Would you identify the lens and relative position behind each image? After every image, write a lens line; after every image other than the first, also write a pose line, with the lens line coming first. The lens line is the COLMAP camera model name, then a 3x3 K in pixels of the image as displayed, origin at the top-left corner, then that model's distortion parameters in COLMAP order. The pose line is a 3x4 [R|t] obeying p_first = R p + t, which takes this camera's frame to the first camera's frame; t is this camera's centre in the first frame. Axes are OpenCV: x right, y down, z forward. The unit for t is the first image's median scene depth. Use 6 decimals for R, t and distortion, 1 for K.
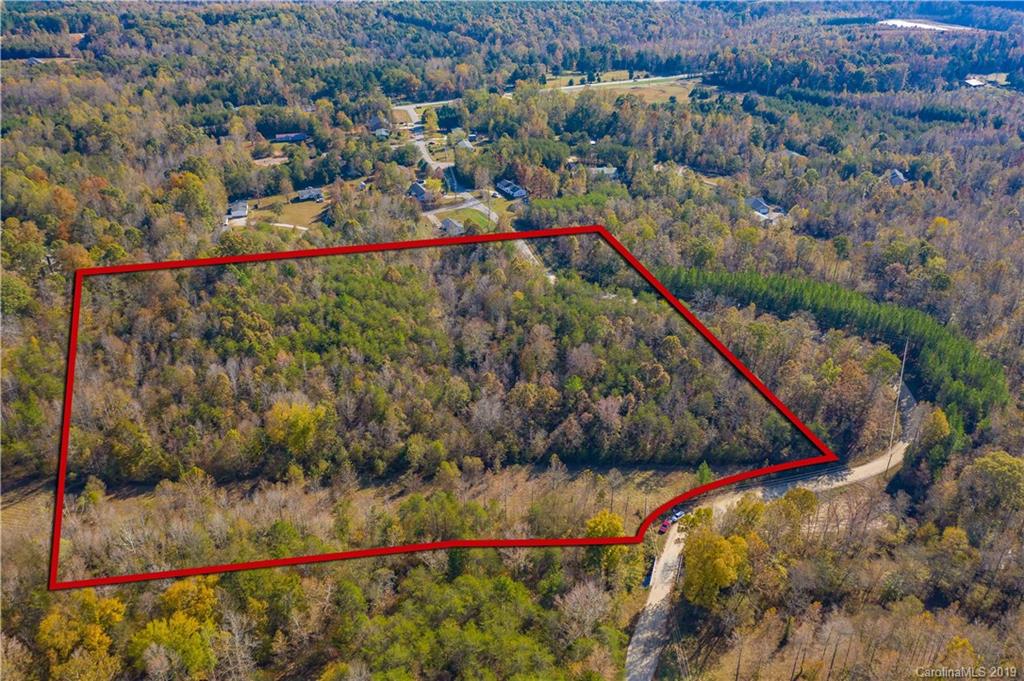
lens RADIAL K [[804.9, 0, 514.0], [0, 804.9, 341.1], [0, 0, 1]] dist [-0.015091, 0.005245]
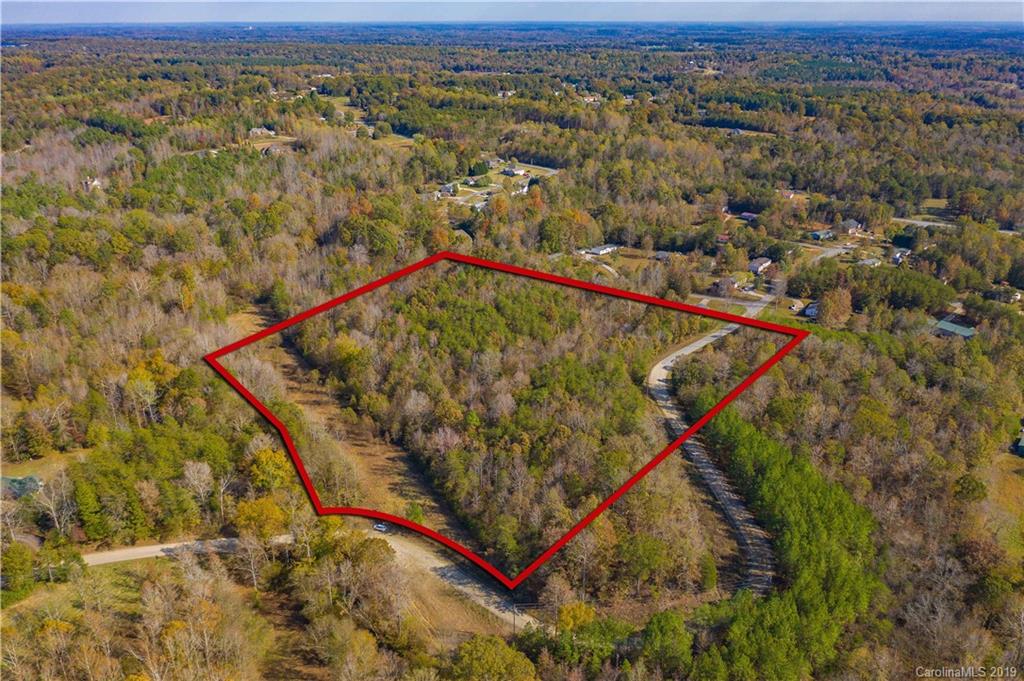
lens RADIAL K [[804.9, 0, 514.0], [0, 804.9, 341.1], [0, 0, 1]] dist [-0.015091, 0.005245]
pose [[0.473359, 0.332057, -0.815885, 0.653836], [-0.415481, 0.900889, 0.125599, -0.139287], [0.776728, 0.279531, 0.564407, 0.249930]]
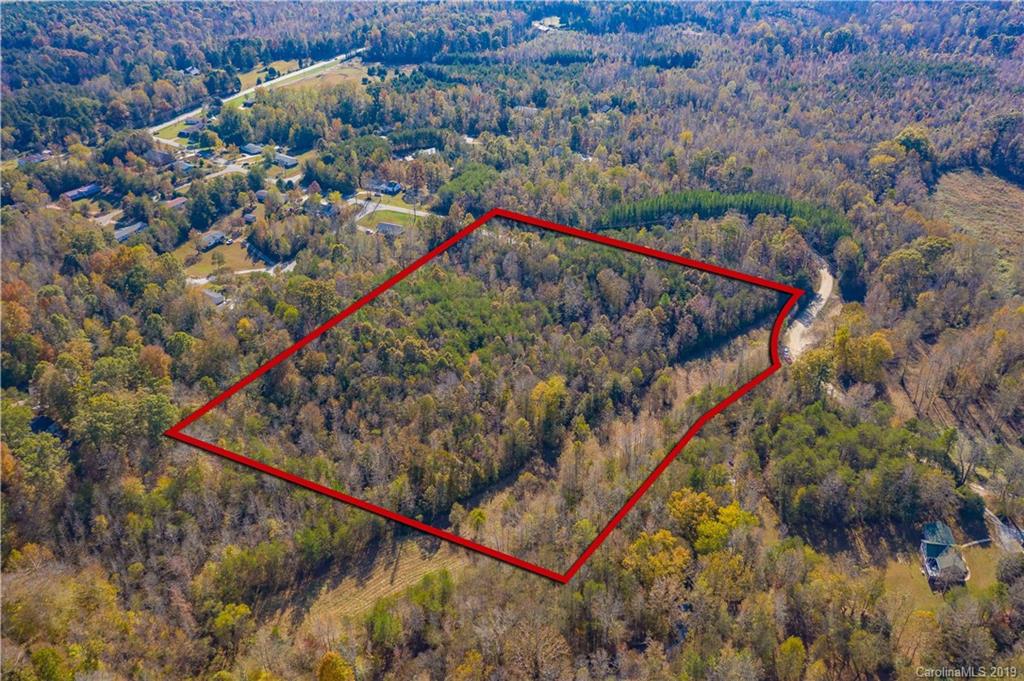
lens RADIAL K [[804.9, 0, 514.0], [0, 804.9, 341.1], [0, 0, 1]] dist [-0.015091, 0.005245]
pose [[0.773448, -0.335695, 0.537668, -0.570216], [0.312016, 0.939994, 0.138047, -0.095813], [-0.551746, 0.060989, 0.831779, 0.018752]]
